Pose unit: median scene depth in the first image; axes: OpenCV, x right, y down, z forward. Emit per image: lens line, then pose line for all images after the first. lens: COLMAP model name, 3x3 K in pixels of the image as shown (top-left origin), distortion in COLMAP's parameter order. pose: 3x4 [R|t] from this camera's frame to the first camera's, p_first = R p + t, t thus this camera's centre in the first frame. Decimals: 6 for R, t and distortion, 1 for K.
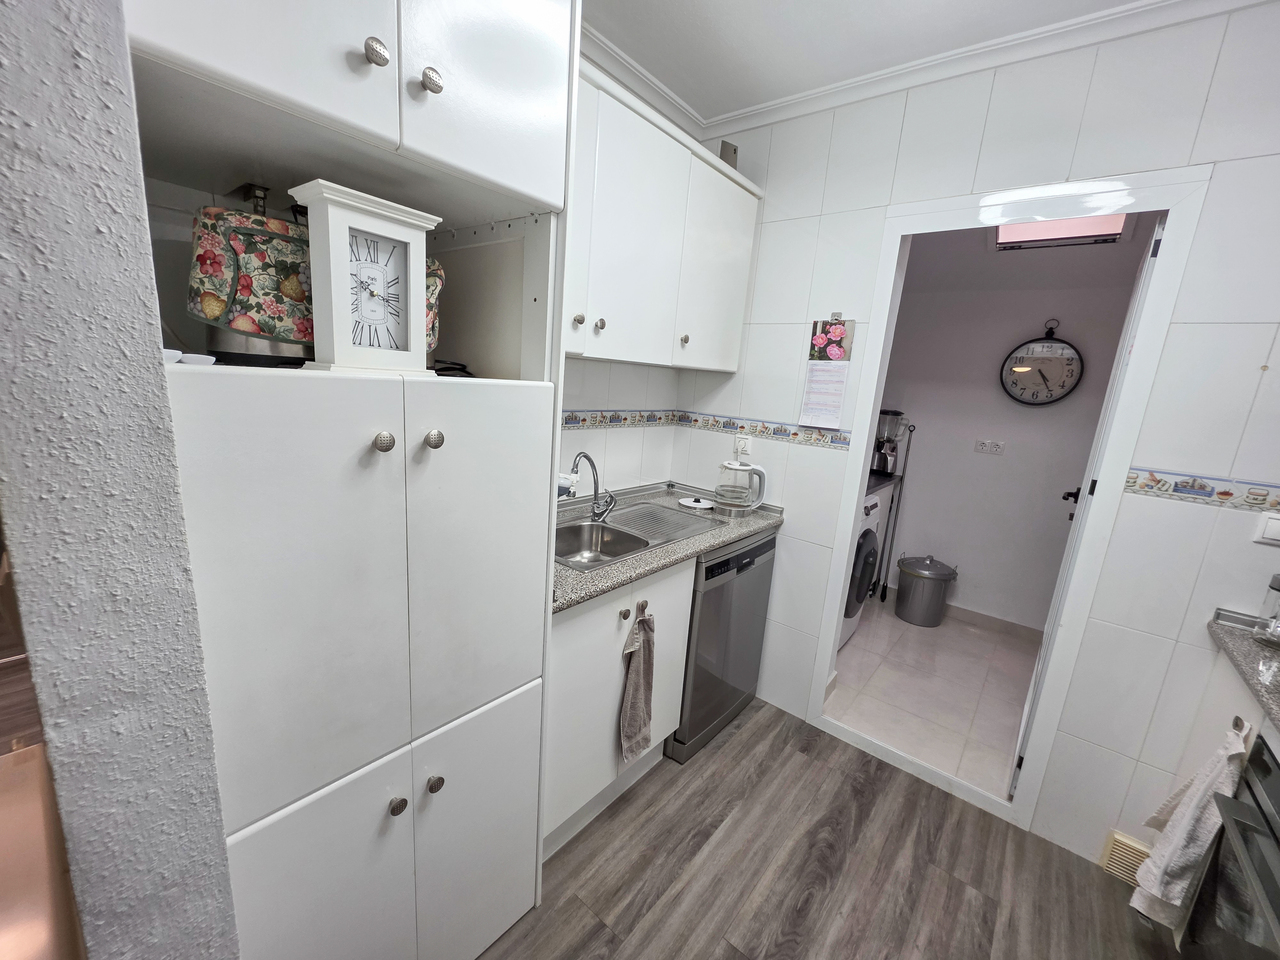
lens RADIAL K [[512.6, 0, 638.8], [0, 512.6, 486.7], [0, 0, 1]] dist [0.001476, -0.001108]
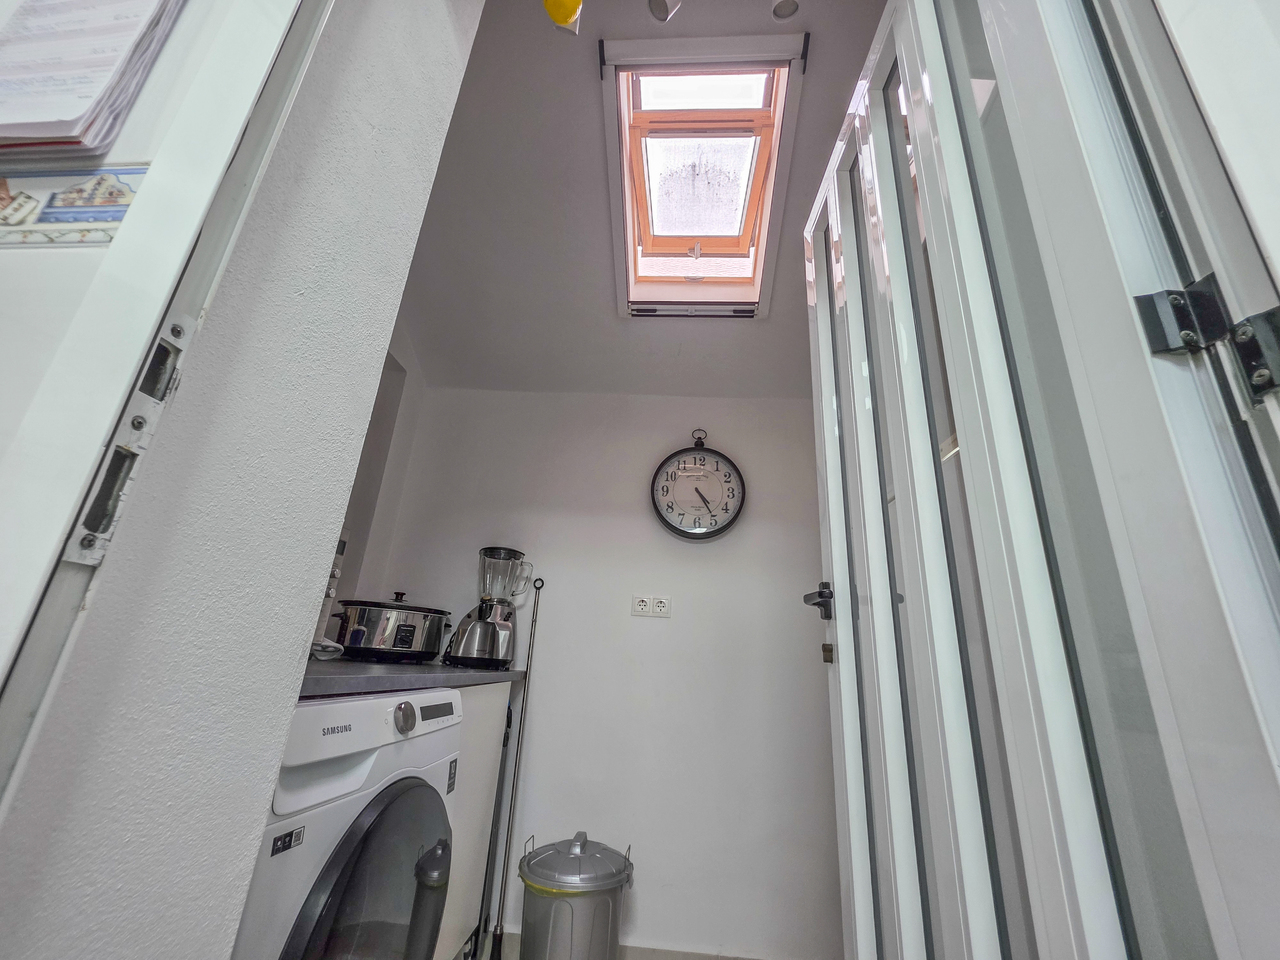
lens RADIAL K [[512.6, 0, 642.6], [0, 512.6, 488.6], [0, 0, 1]] dist [0.001476, -0.001108]
pose [[0.809836, 0.166229, 0.562613, 0.456615], [0.123848, 0.888960, -0.440921, 0.105217], [-0.573434, 0.426753, 0.699325, 0.772590]]
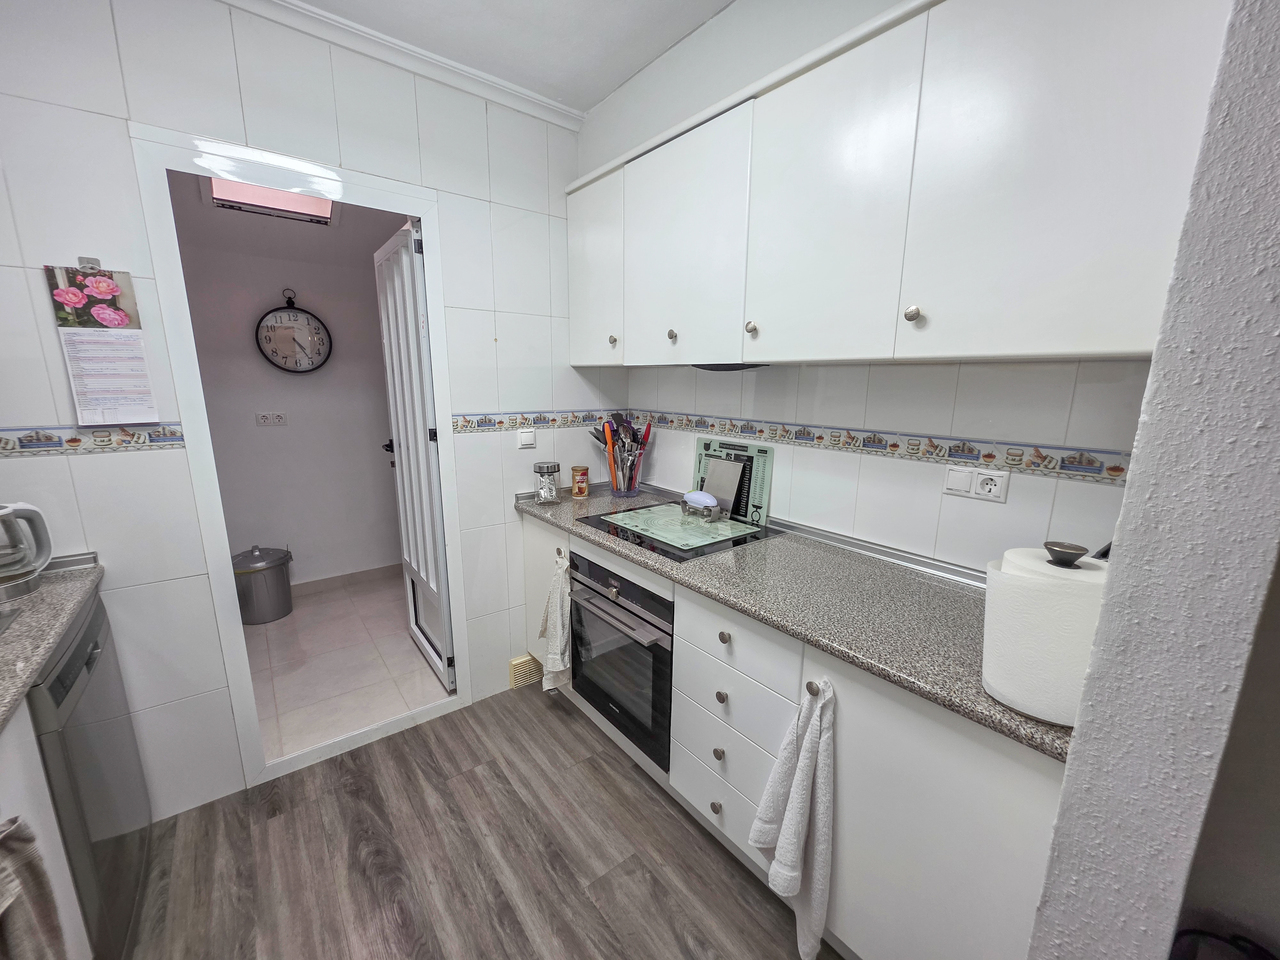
lens RADIAL K [[512.6, 0, 648.4], [0, 512.6, 485.9], [0, 0, 1]] dist [0.001476, -0.001108]
pose [[0.203117, -0.272142, 0.940575, -0.181122], [0.209311, 0.950463, 0.229802, -0.044841], [-0.956521, 0.150196, 0.250018, 0.141252]]
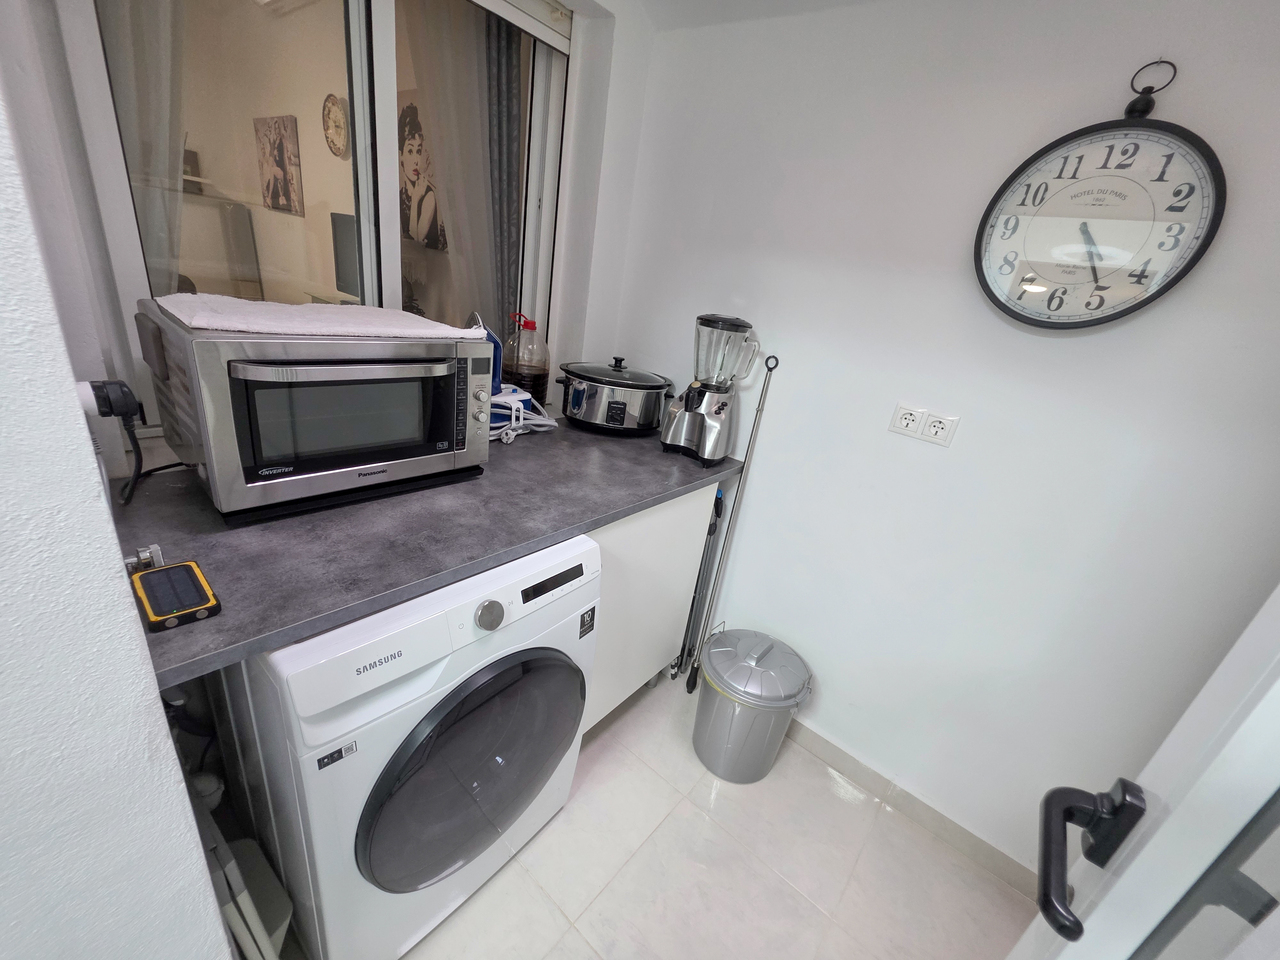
lens RADIAL K [[512.6, 0, 637.9], [0, 512.6, 486.9], [0, 0, 1]] dist [0.001476, -0.001108]
pose [[0.997227, 0.071346, 0.021159, 0.676989], [-0.073952, 0.981839, 0.174711, -0.126096], [-0.008310, -0.175792, 0.984392, 0.878488]]
